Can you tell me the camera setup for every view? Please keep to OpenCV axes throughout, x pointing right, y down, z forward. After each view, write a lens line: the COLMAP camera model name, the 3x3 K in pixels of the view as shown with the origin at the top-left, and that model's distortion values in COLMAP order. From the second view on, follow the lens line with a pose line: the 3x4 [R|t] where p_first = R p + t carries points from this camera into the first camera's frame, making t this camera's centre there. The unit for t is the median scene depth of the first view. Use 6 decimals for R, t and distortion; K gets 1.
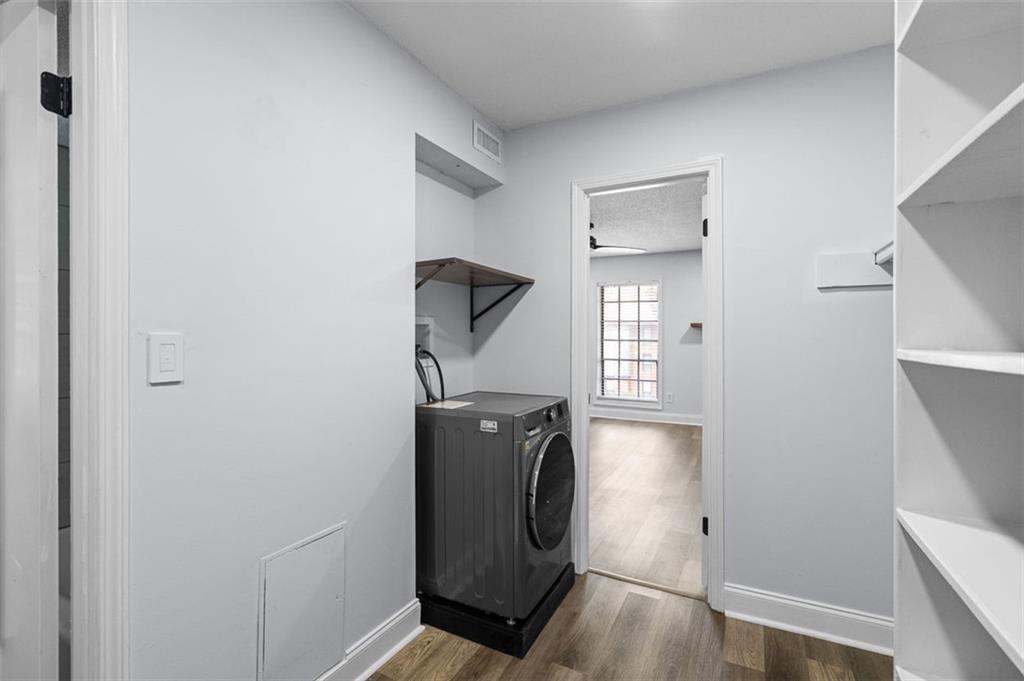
lens RADIAL K [[470.1, 0, 507.2], [0, 470.1, 336.6], [0, 0, 1]] dist [0.002830, -0.000250]
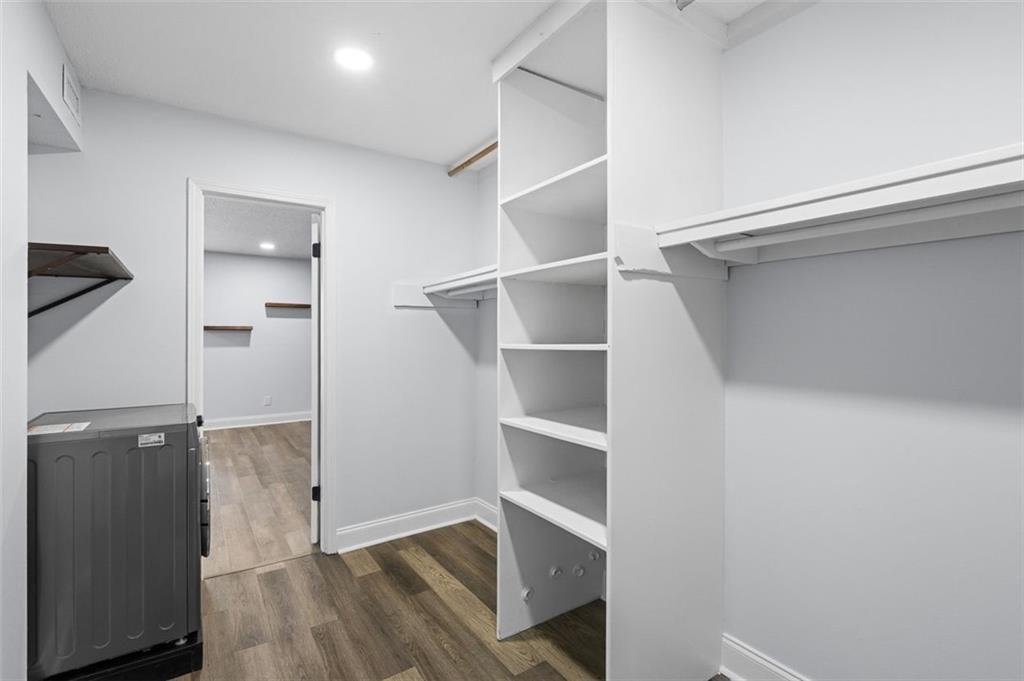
lens RADIAL K [[470.1, 0, 507.1], [0, 470.1, 336.9], [0, 0, 1]] dist [0.002830, -0.000250]
pose [[0.477017, -0.004041, 0.878885, -0.401444], [0.006628, 0.999978, 0.001001, -0.002875], [-0.878869, 0.005348, 0.477033, -0.025002]]
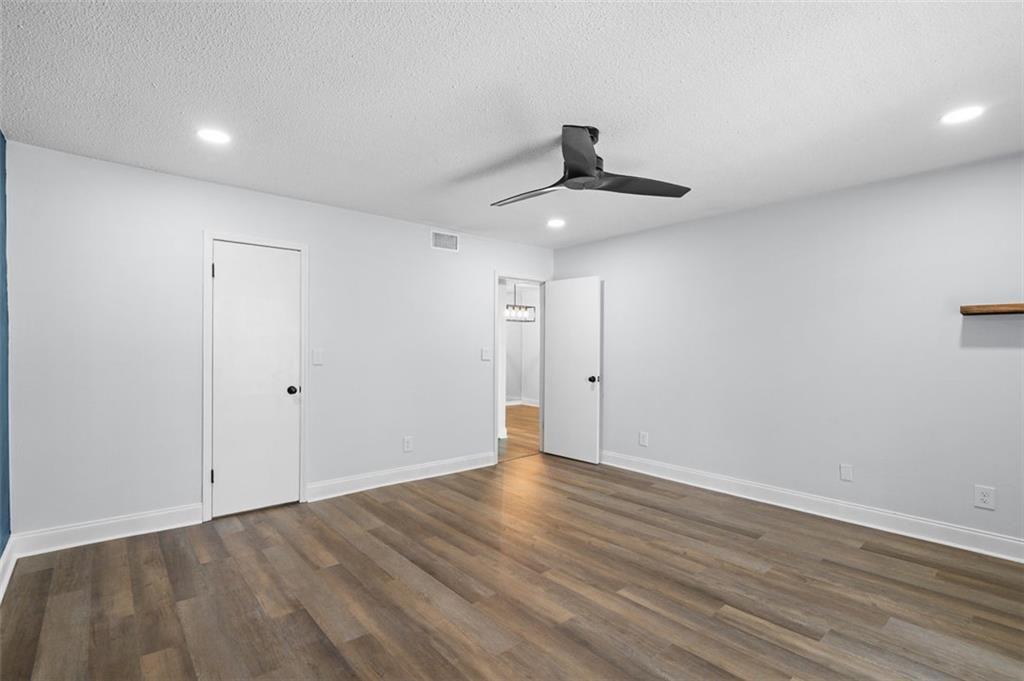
lens RADIAL K [[470.1, 0, 502.7], [0, 470.1, 346.1], [0, 0, 1]] dist [0.002830, -0.000250]
pose [[-0.366402, -0.016728, -0.930306, 1.292277], [-0.020666, 0.999738, -0.009837, 0.002718], [0.930227, 0.015621, -0.366652, 2.123119]]
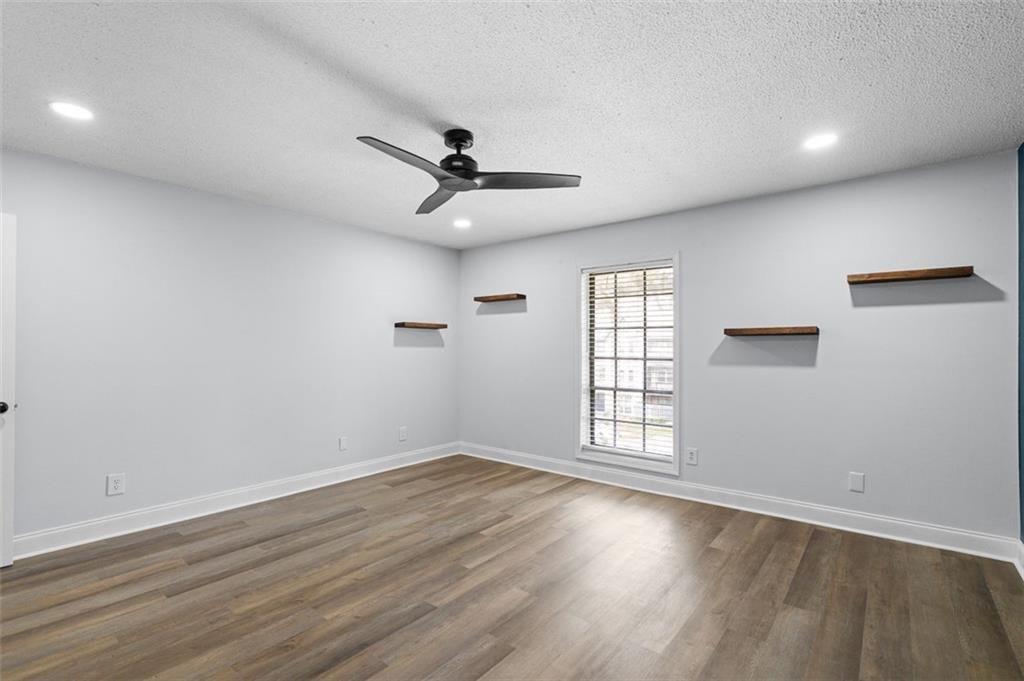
lens RADIAL K [[470.1, 0, 506.0], [0, 470.1, 347.9], [0, 0, 1]] dist [0.002830, -0.000250]
pose [[0.979956, -0.006119, -0.199119, 0.645302], [0.003851, 0.999923, -0.011776, 0.001986], [0.199175, 0.010773, 0.979905, 1.032656]]
